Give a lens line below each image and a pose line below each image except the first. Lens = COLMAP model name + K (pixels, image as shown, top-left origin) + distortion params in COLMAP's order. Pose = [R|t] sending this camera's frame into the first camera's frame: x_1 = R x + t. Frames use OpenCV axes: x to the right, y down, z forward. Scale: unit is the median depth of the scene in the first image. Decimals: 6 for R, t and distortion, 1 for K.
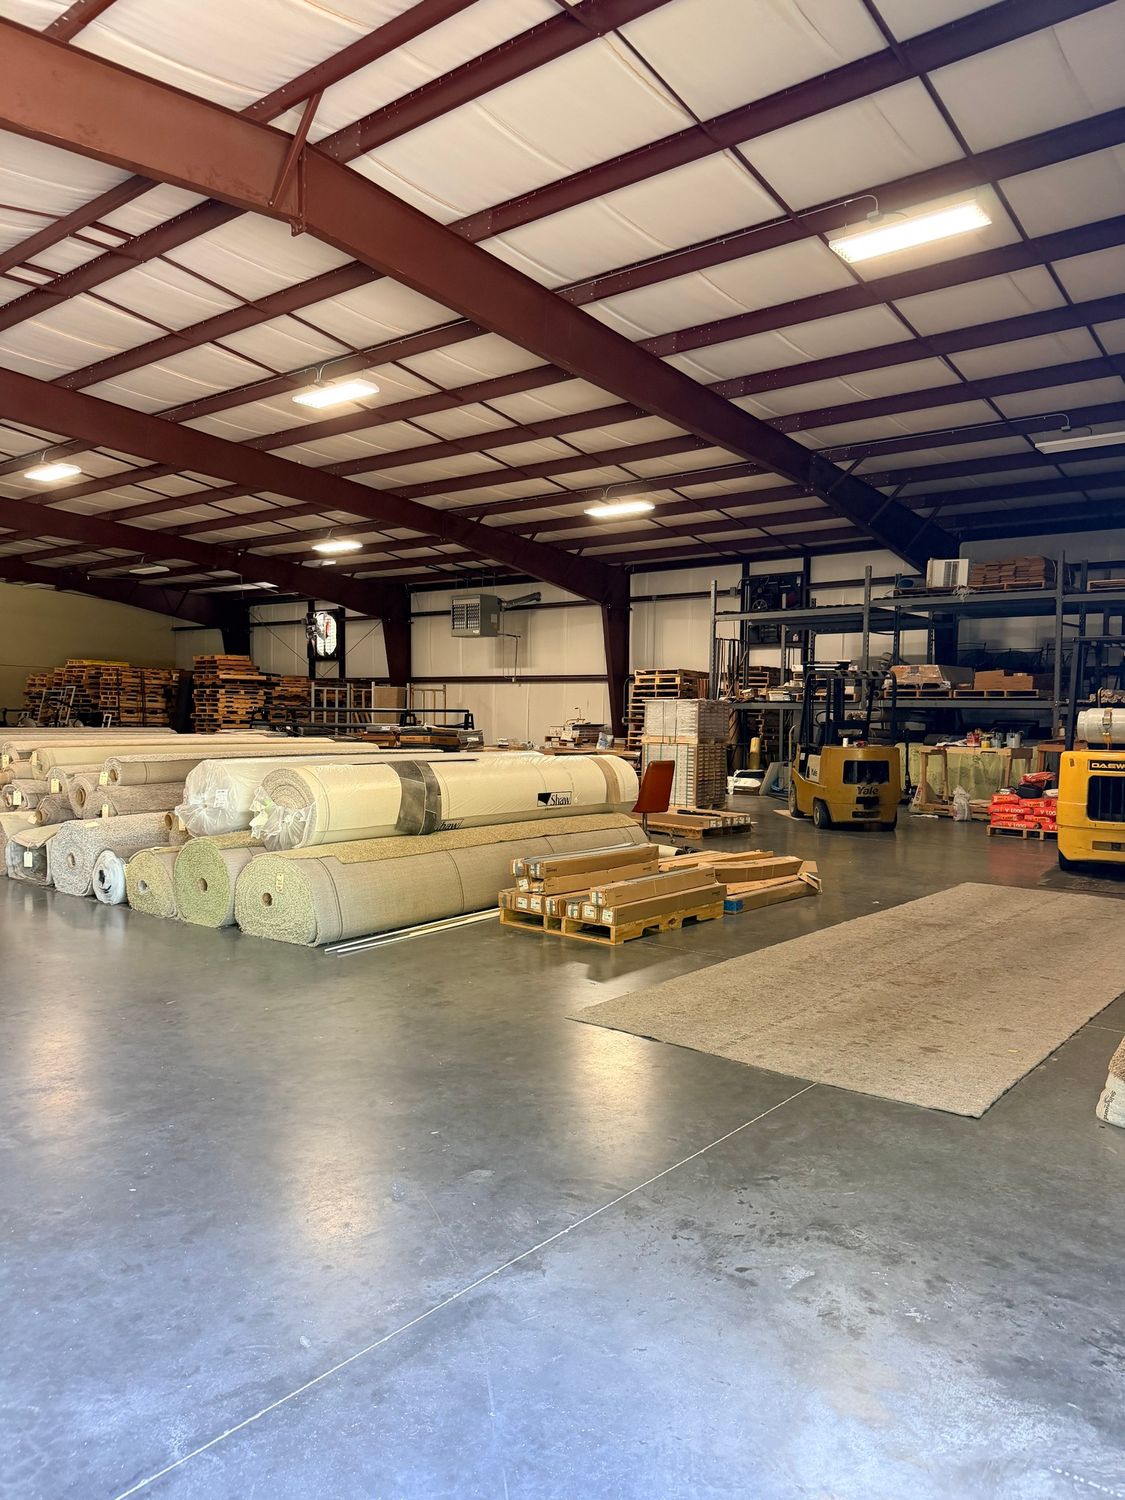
lens RADIAL K [[1050.7, 0, 562.5], [0, 1050.7, 750.0], [0, 0, 1]] dist [0.087036, -0.130679]
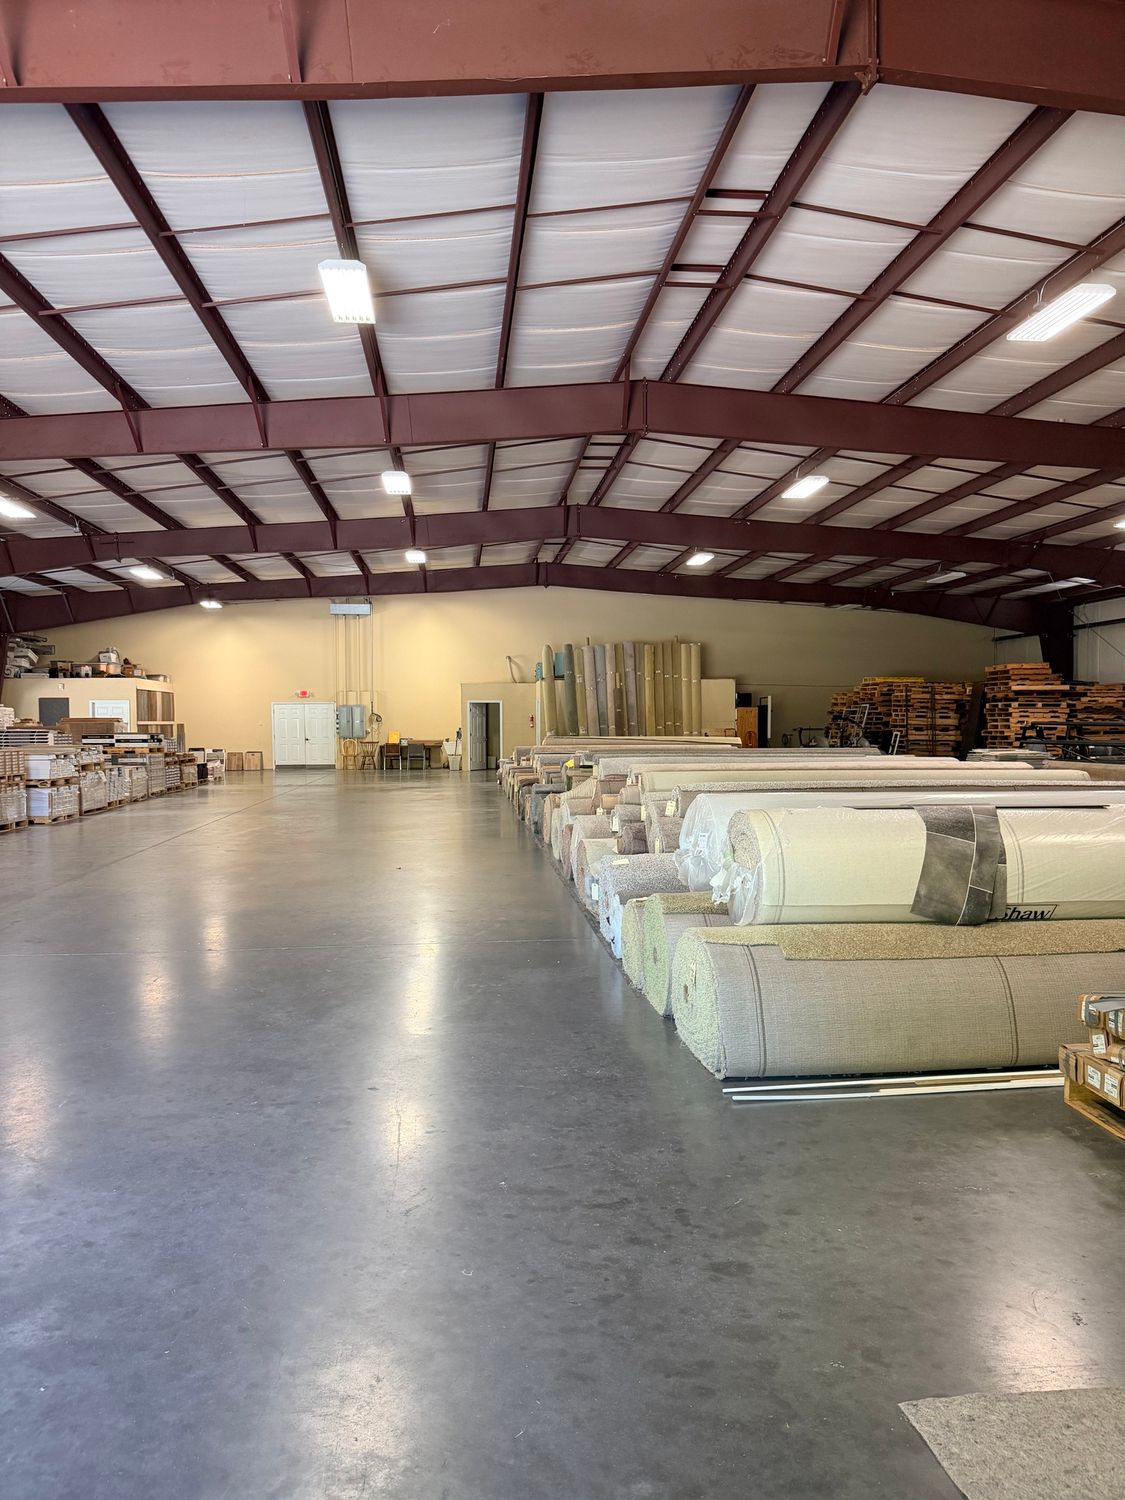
lens RADIAL K [[1050.7, 0, 562.5], [0, 1050.7, 750.0], [0, 0, 1]] dist [0.087036, -0.130679]
pose [[0.702636, 0.004855, -0.711533, 0.082862], [-0.015502, 0.999844, -0.008486, -0.008445], [0.711381, 0.016992, 0.702602, 0.209011]]
